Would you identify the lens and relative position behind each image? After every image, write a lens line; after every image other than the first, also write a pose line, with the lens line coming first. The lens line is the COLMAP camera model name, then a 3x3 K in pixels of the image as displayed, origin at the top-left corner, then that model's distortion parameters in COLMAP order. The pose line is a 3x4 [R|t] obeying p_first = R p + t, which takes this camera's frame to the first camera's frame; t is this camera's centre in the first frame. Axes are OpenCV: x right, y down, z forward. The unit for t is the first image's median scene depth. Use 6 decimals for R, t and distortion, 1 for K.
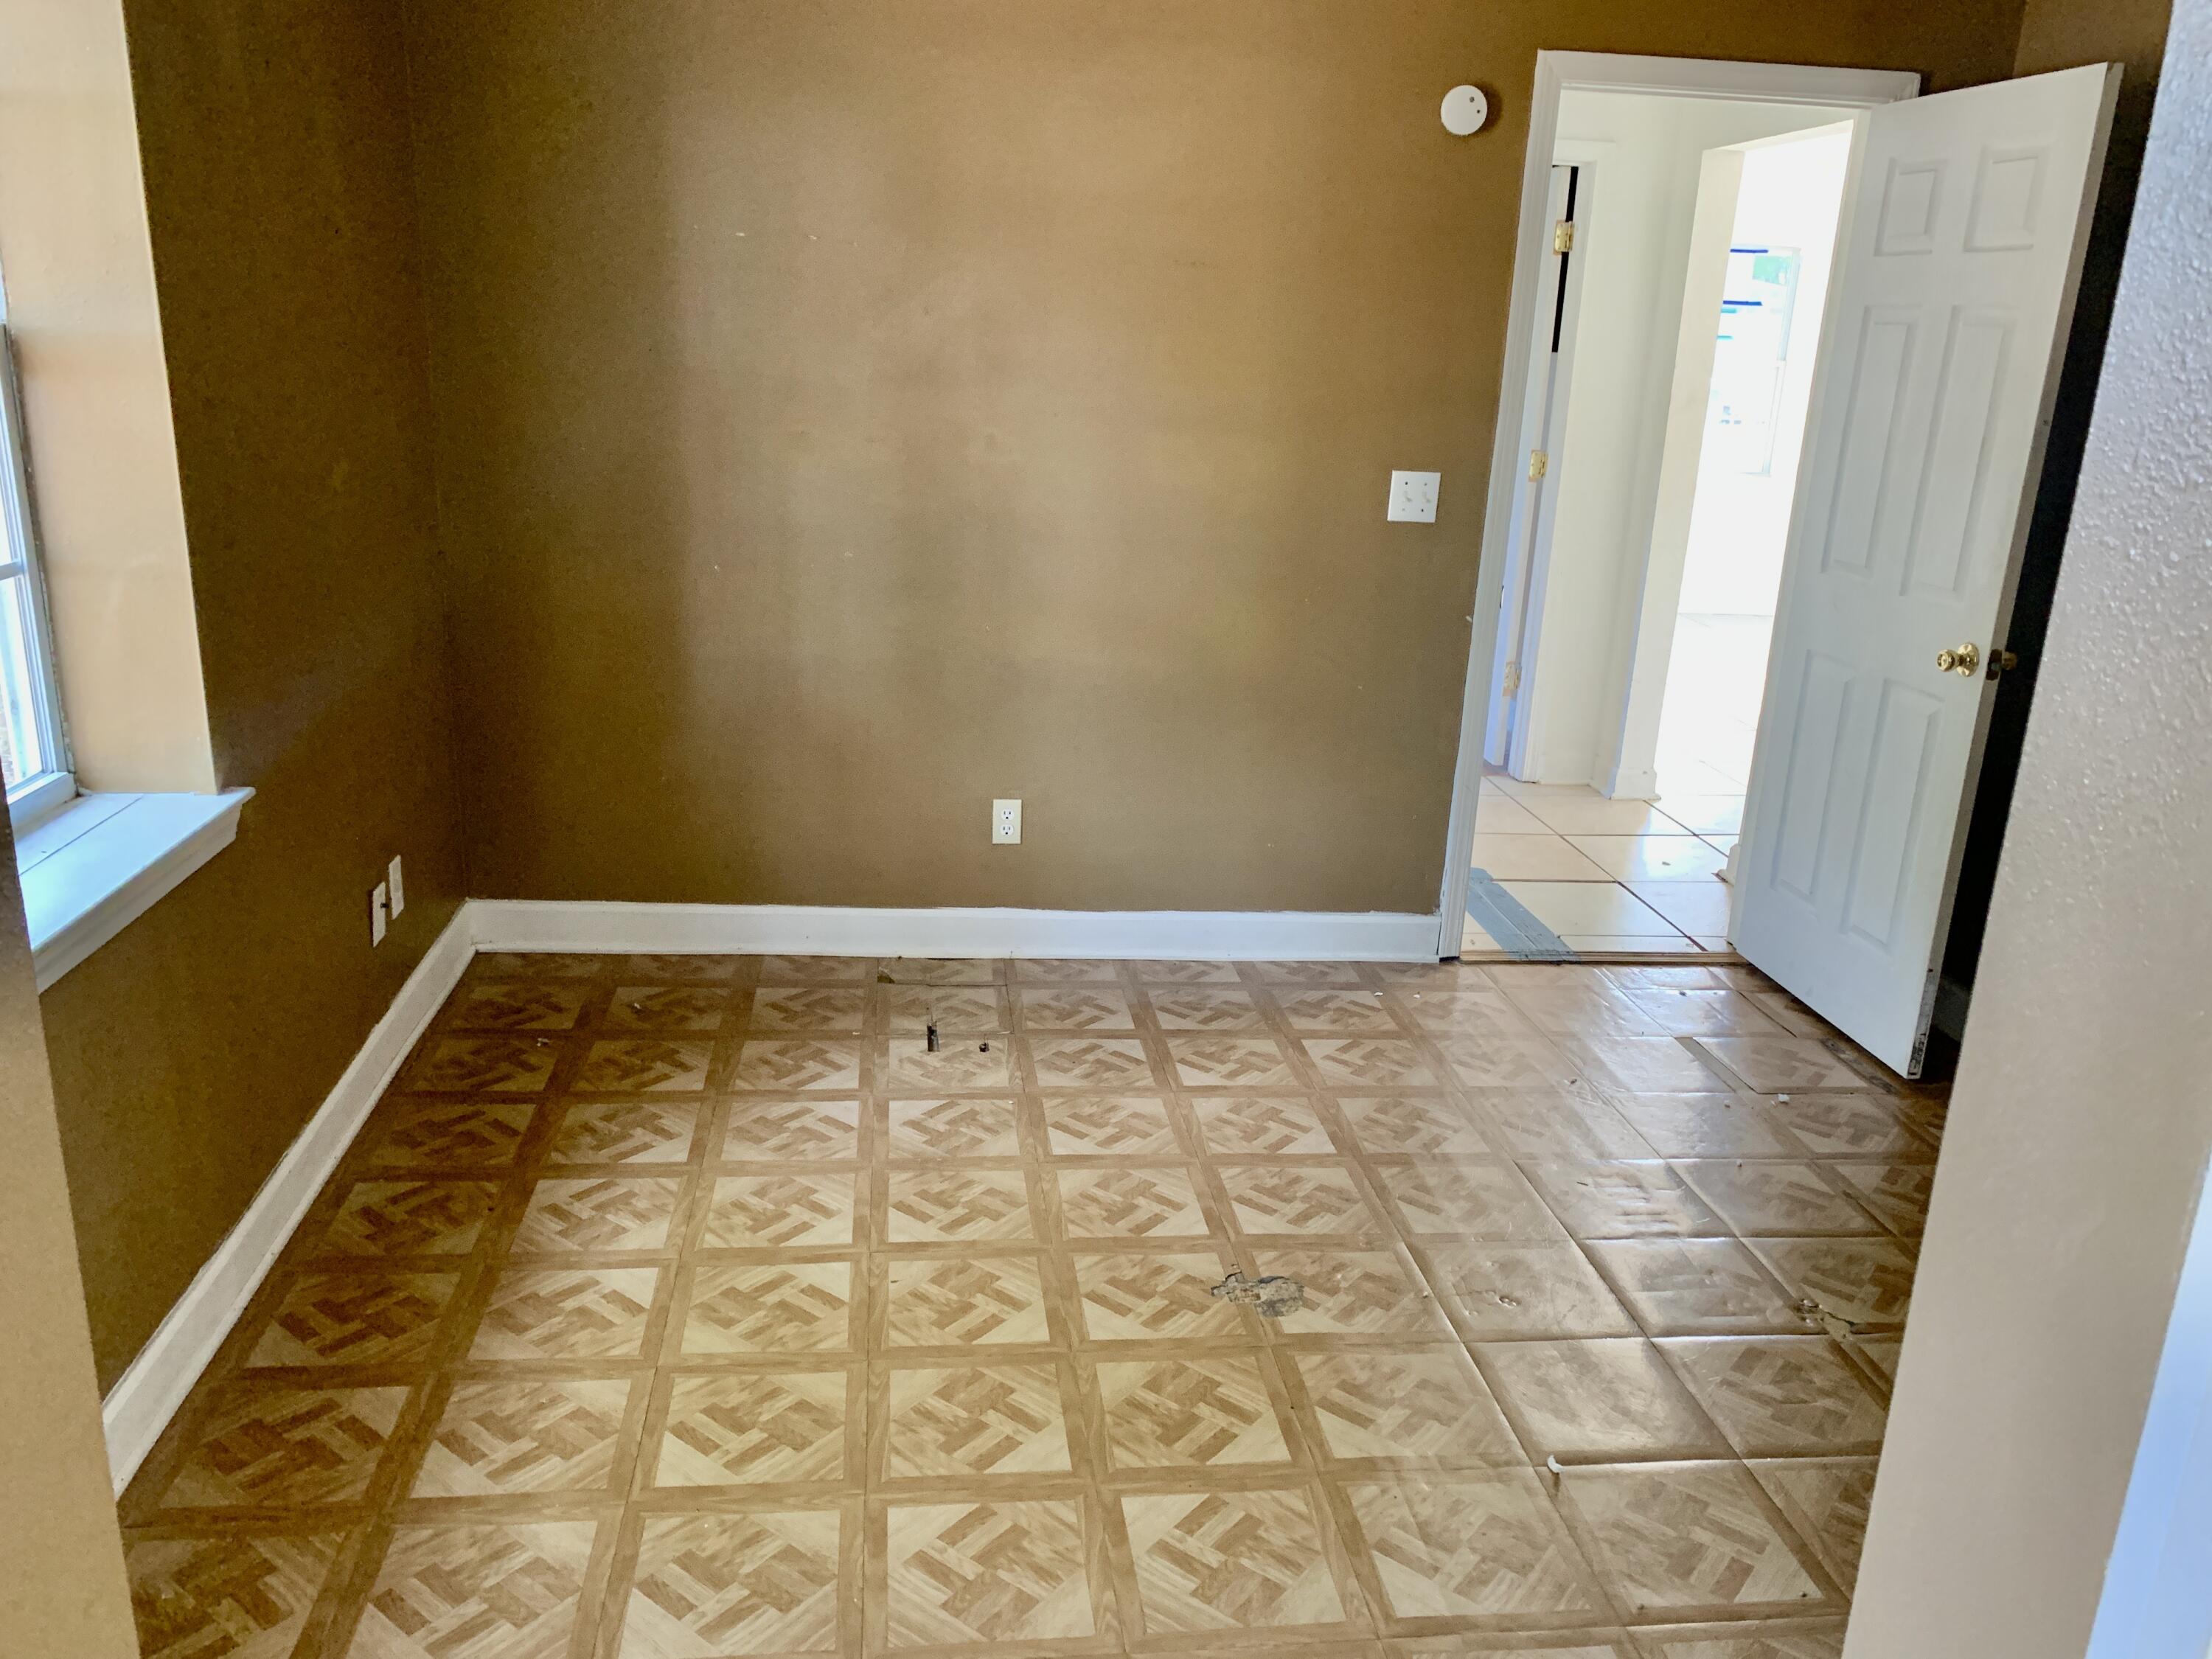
lens RADIAL K [[1672.6, 0, 1102.3], [0, 1672.6, 830.9], [0, 0, 1]] dist [0.000707, 0.000487]
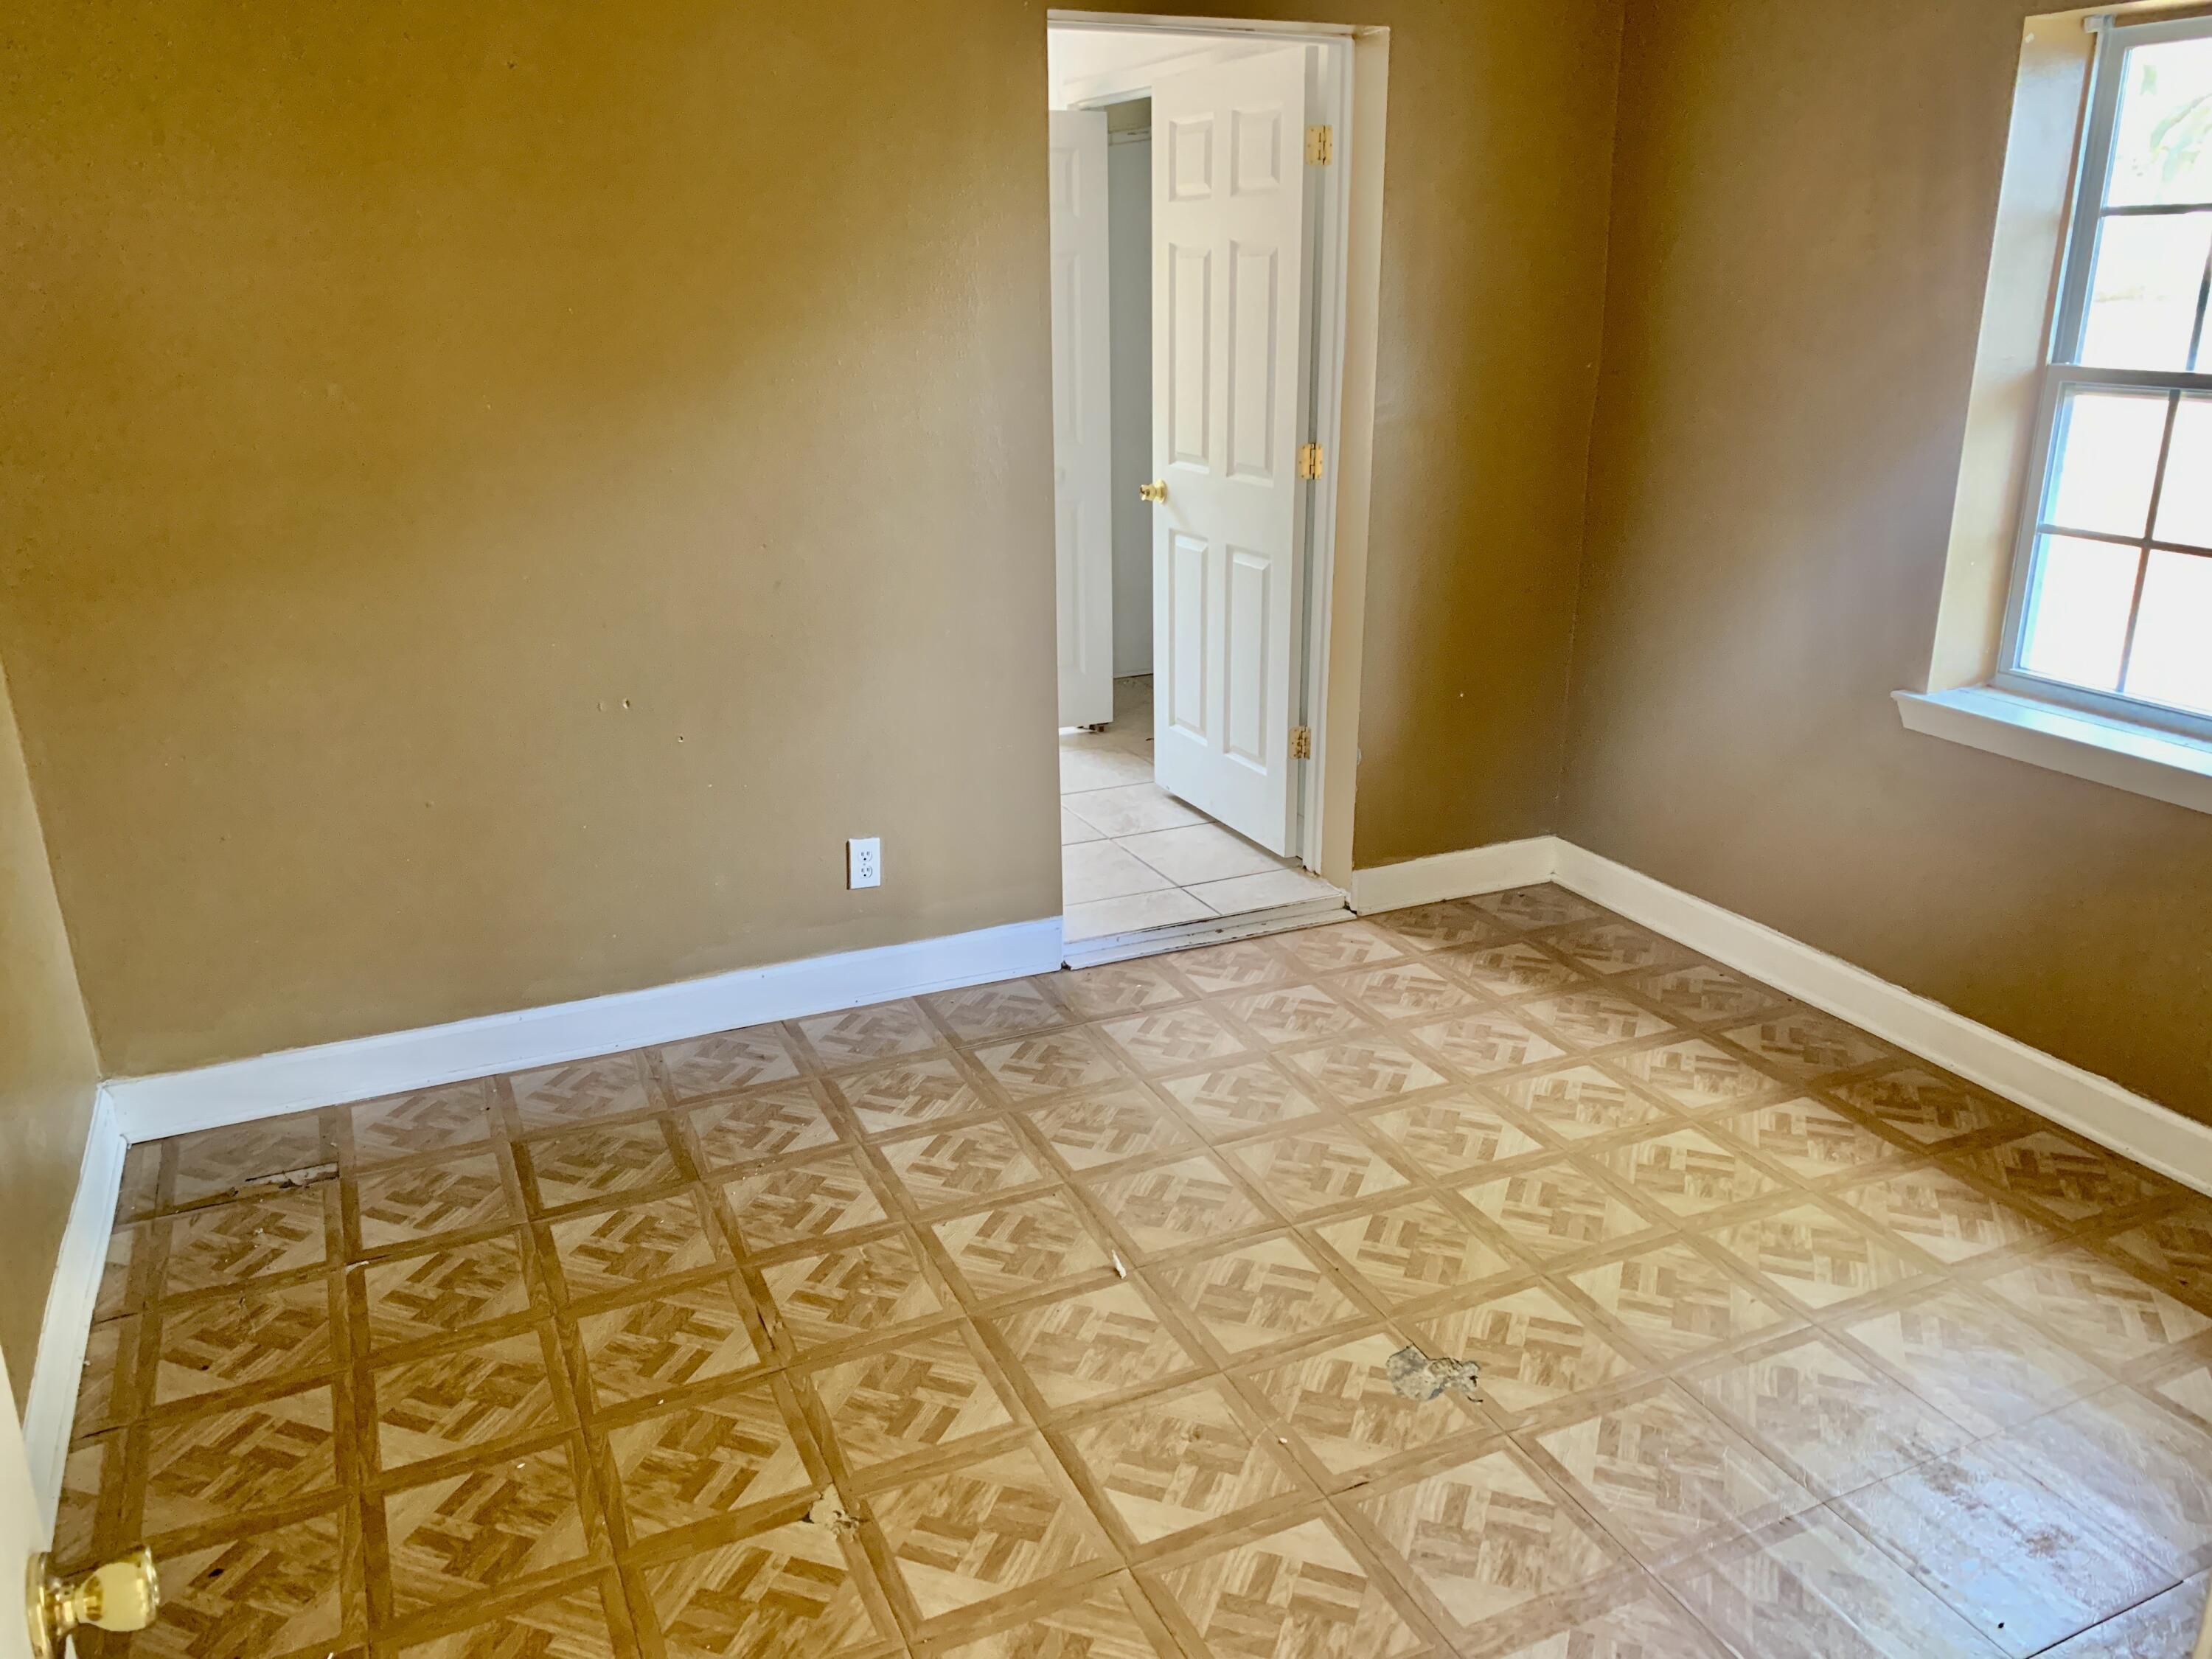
lens RADIAL K [[1672.6, 0, 1108.2], [0, 1672.6, 828.8], [0, 0, 1]] dist [0.000707, 0.000487]
pose [[-0.951628, 0.064089, -0.300493, 0.591074], [-0.117429, 0.827893, 0.548456, -0.528289], [0.283926, 0.557213, -0.780320, 1.677276]]
